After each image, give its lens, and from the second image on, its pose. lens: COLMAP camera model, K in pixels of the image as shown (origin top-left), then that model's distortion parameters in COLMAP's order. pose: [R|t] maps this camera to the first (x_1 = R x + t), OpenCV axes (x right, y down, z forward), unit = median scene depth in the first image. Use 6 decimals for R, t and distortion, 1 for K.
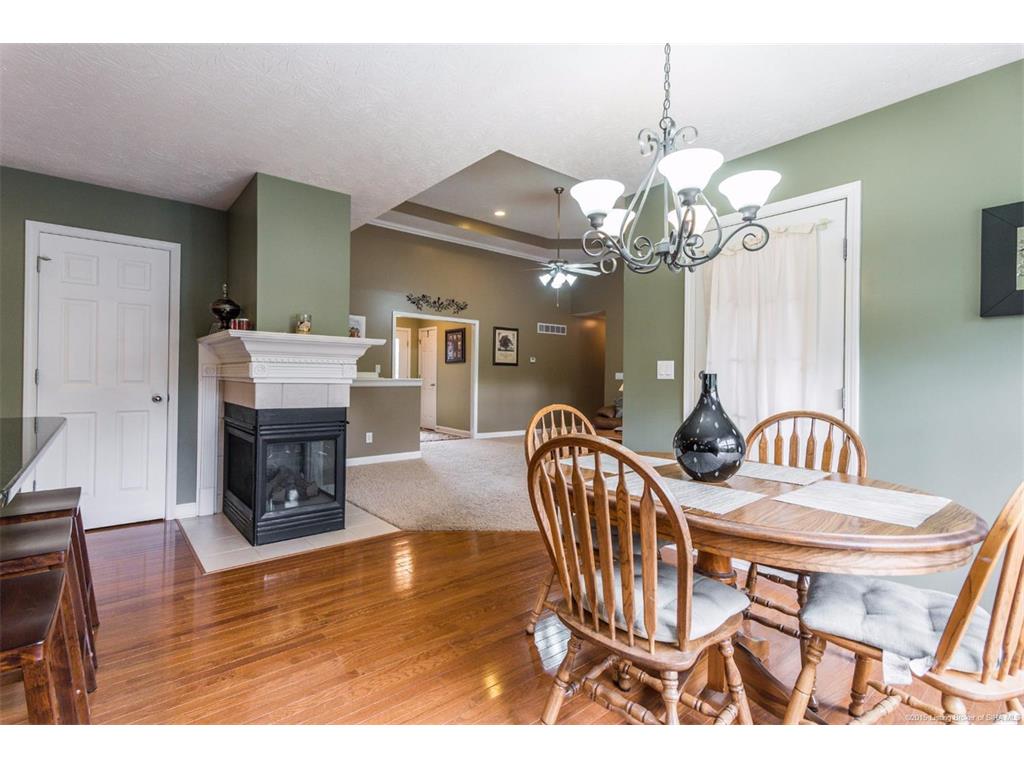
lens RADIAL K [[486.0, 0, 513.7], [0, 486.0, 381.6], [0, 0, 1]] dist [0.021806, -0.000116]
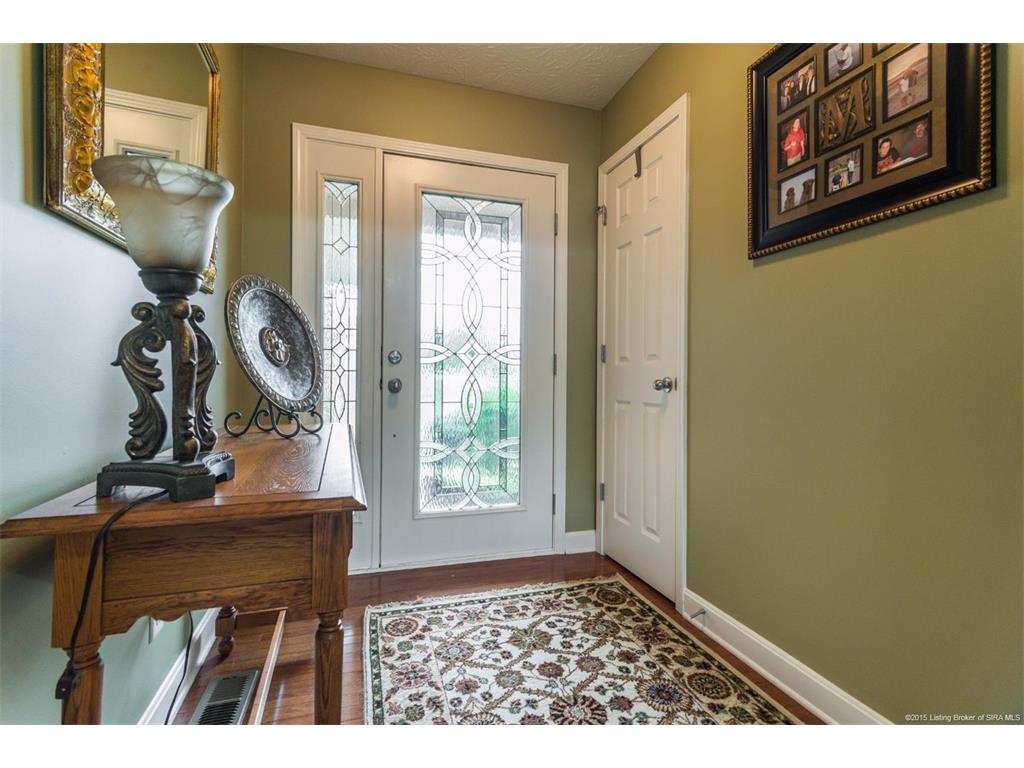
lens RADIAL K [[486.0, 0, 508.7], [0, 486.0, 378.7], [0, 0, 1]] dist [0.021806, -0.000116]
pose [[0.927427, -0.008044, -0.373917, -0.165620], [0.003983, 0.999924, -0.011631, 0.007311], [0.373983, 0.009298, 0.927389, 0.856401]]
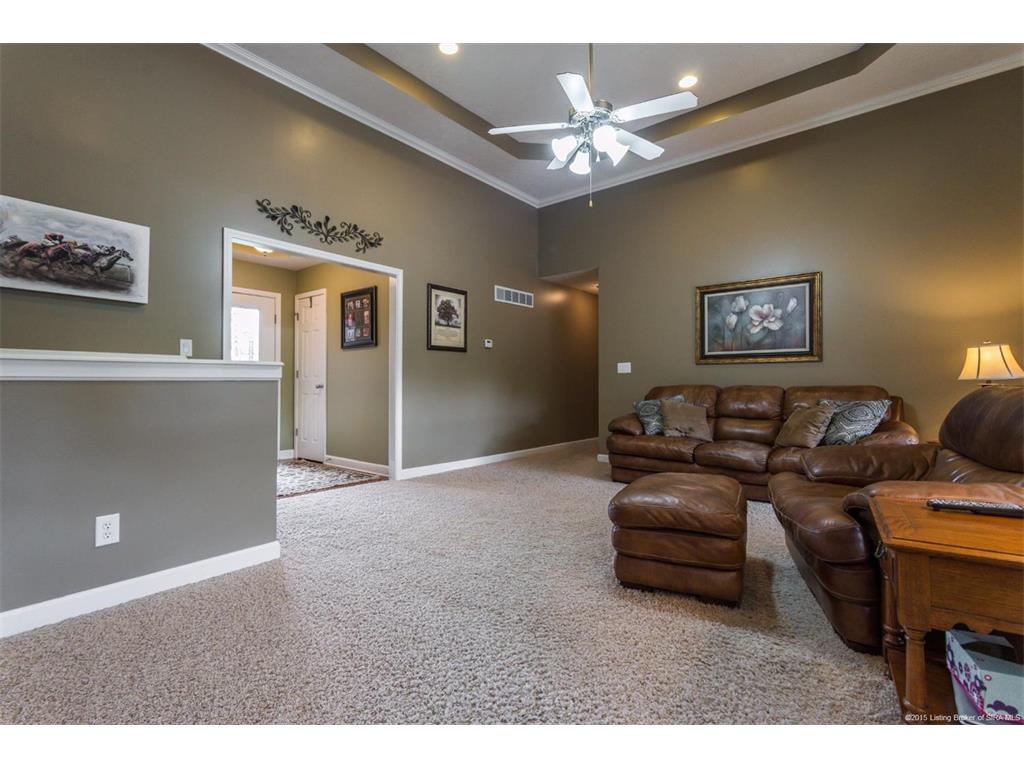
lens RADIAL K [[486.0, 0, 509.2], [0, 486.0, 378.5], [0, 0, 1]] dist [0.021806, -0.000116]
pose [[0.981748, -0.010502, 0.189896, -0.056341], [0.014241, 0.999730, -0.018336, 0.012802], [-0.189652, 0.020705, 0.981633, 0.402479]]
